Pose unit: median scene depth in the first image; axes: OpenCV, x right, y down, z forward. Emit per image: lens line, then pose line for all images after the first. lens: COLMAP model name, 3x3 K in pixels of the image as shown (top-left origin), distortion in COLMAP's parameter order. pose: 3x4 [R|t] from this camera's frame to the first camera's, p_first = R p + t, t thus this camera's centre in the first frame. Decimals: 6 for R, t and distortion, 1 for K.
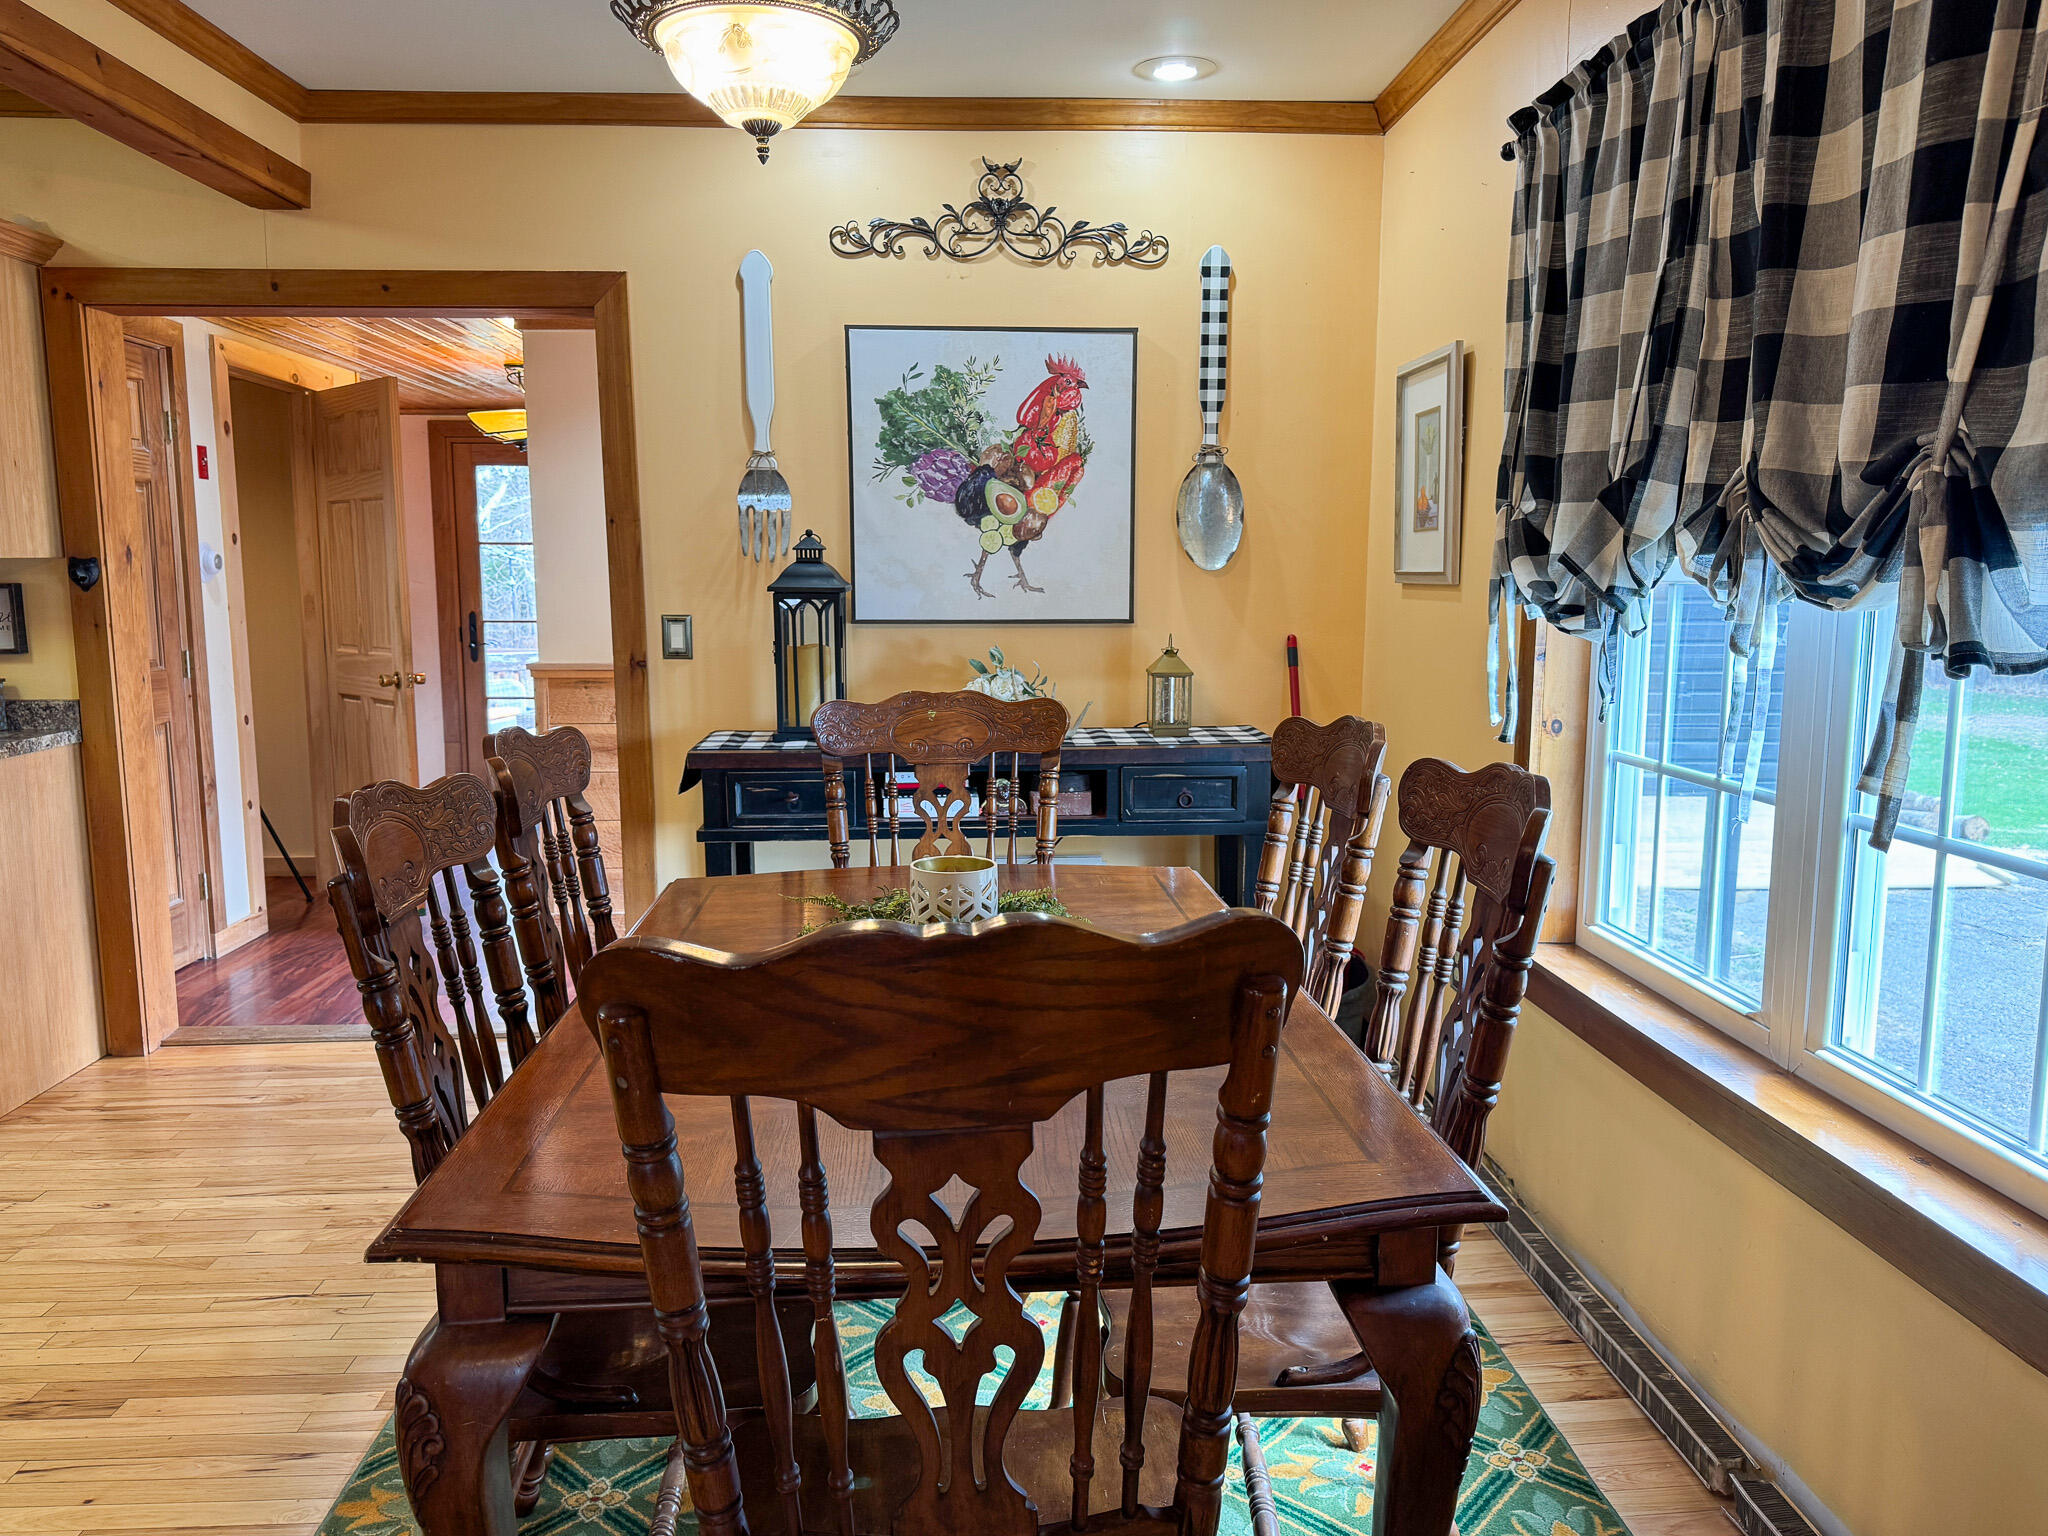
lens RADIAL K [[1452.5, 0, 1024.6], [0, 1452.5, 771.2], [0, 0, 1]] dist [0.104200, -0.142203]
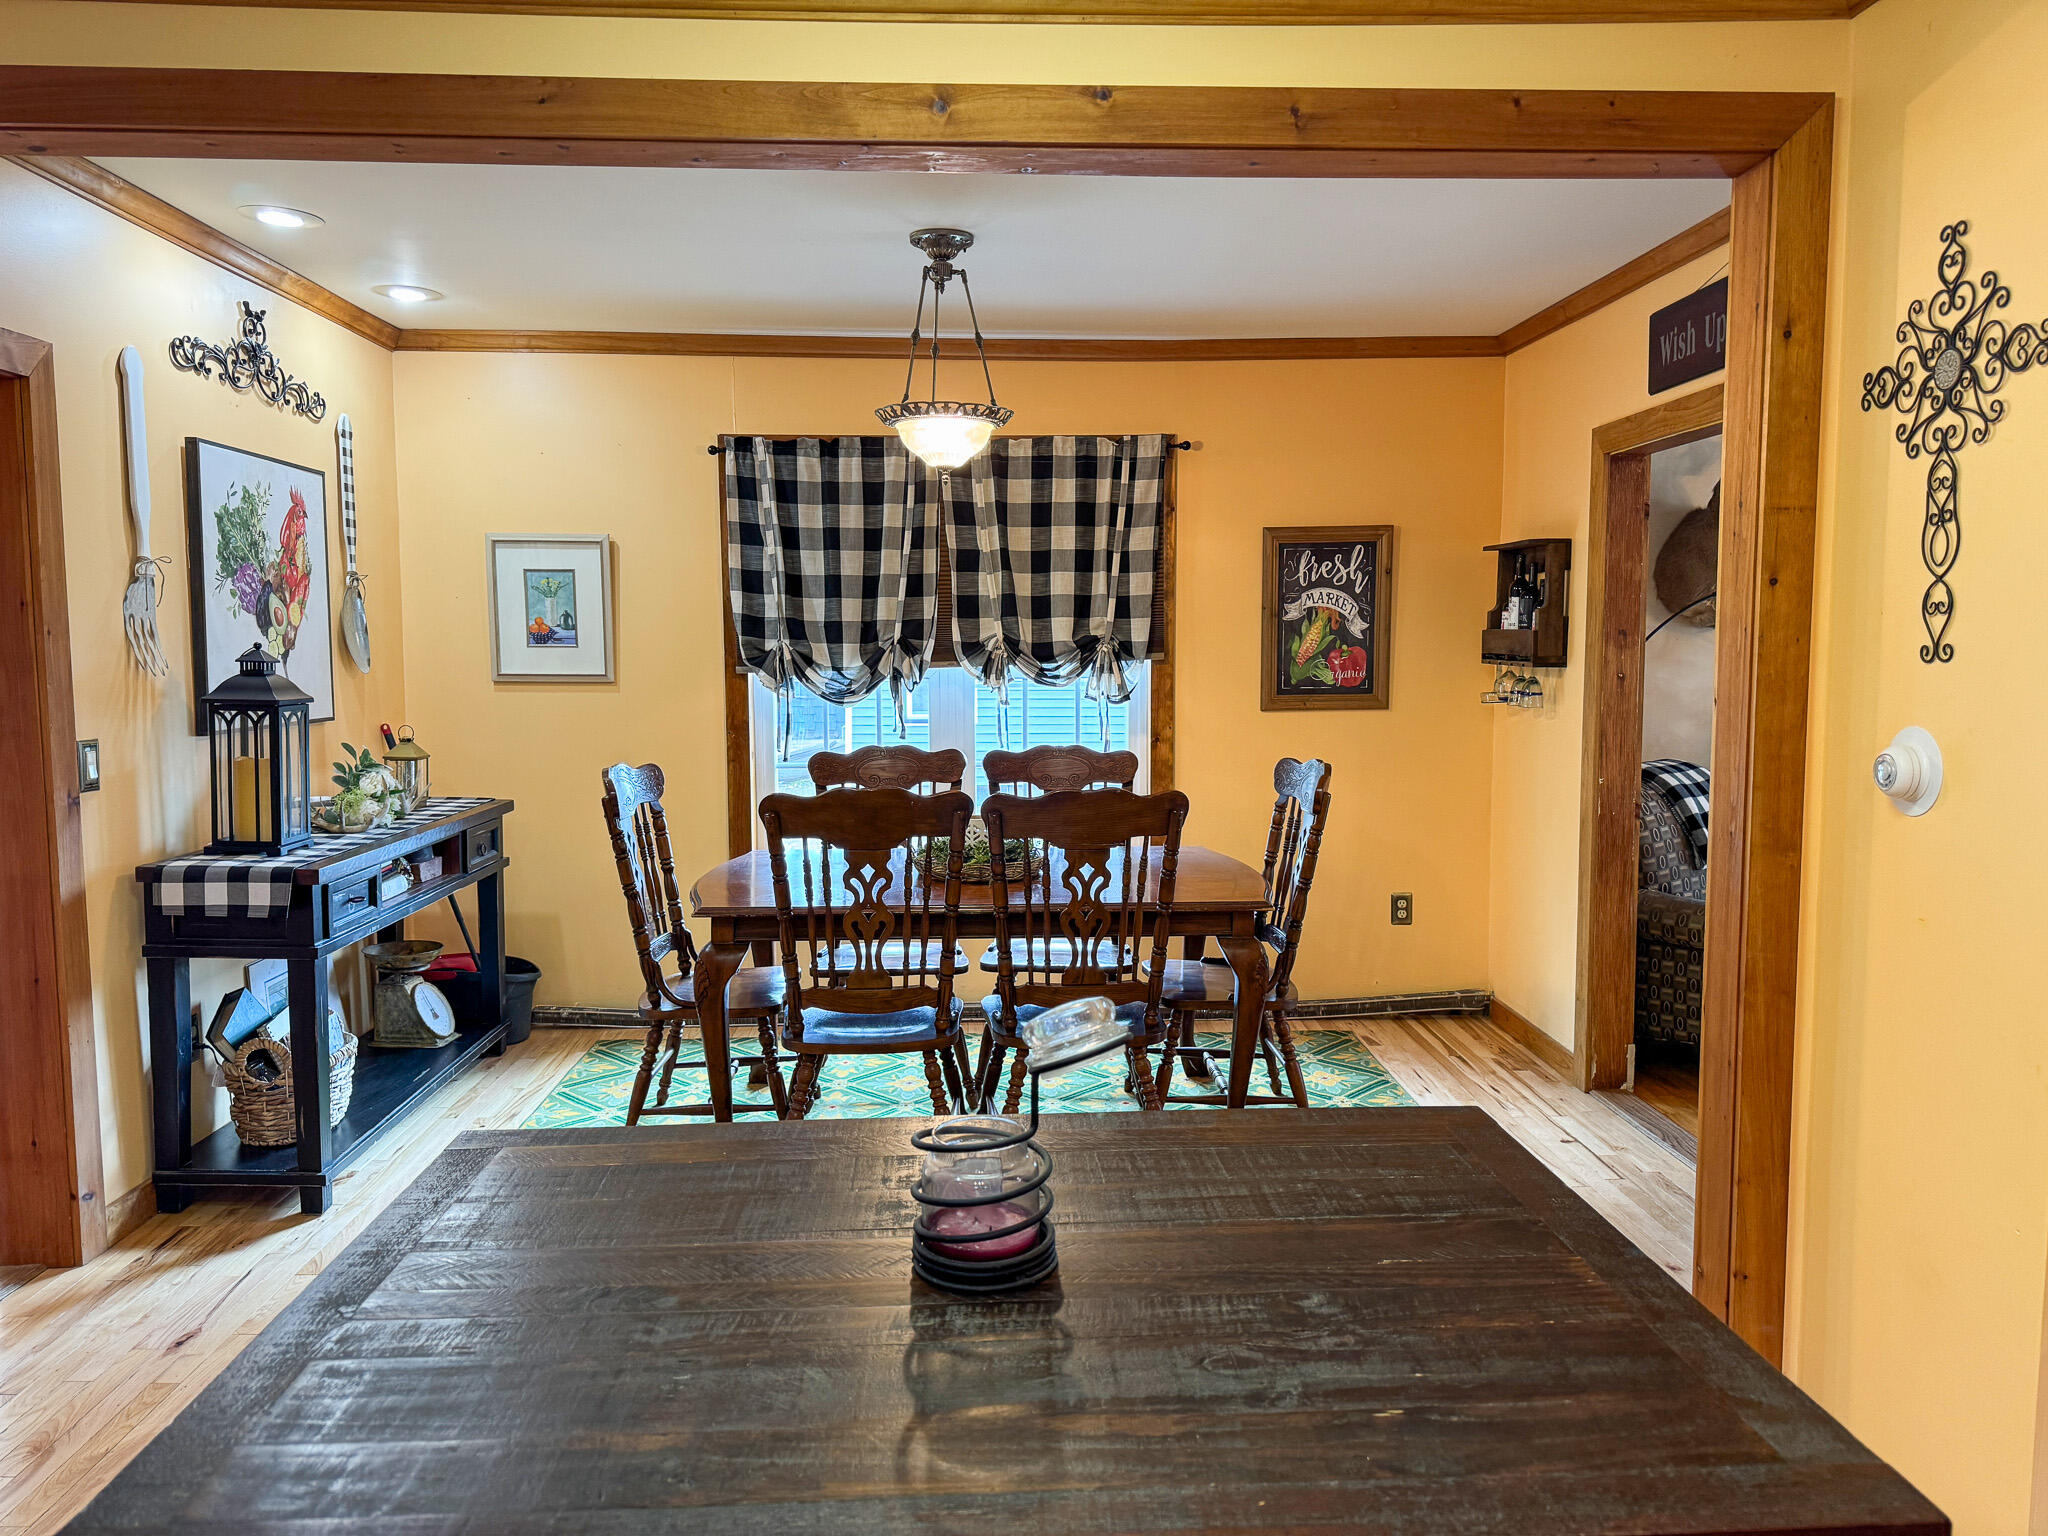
lens RADIAL K [[1452.5, 0, 1024.6], [0, 1452.5, 771.2], [0, 0, 1]] dist [0.104200, -0.142203]
pose [[0.023084, -0.087008, 0.995940, -1.714708], [0.136738, 0.987118, 0.083068, -0.134032], [-0.990338, 0.134265, 0.034684, 0.672540]]
